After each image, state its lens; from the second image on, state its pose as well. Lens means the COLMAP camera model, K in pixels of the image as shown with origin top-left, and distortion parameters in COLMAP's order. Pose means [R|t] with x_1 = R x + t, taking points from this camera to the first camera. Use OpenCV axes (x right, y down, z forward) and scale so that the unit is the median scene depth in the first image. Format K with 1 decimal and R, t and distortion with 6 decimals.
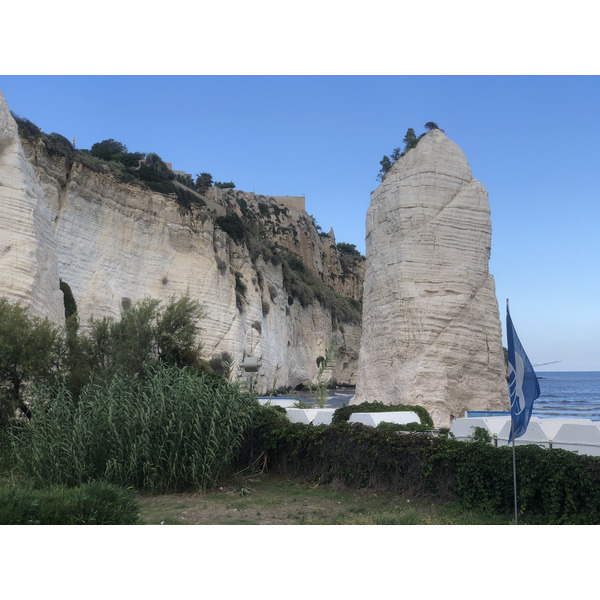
lens RADIAL K [[967.6, 0, 299.5], [0, 967.6, 301.1], [0, 0, 1]] dist [0.075559, 0.000000]
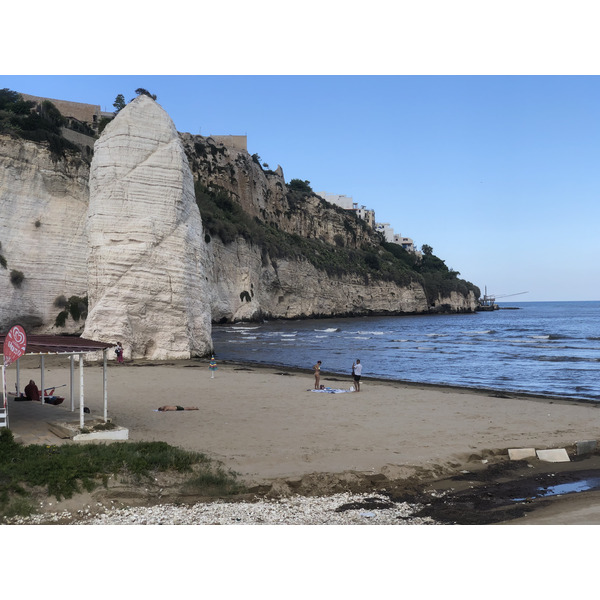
lens RADIAL K [[967.6, 0, 300.5], [0, 967.6, 299.0], [0, 0, 1]] dist [0.075559, 0.000000]
pose [[0.999392, -0.008696, -0.033764, 0.186543], [0.010980, 0.997621, 0.068058, -0.007883], [0.033092, -0.068388, 0.997110, -0.072063]]
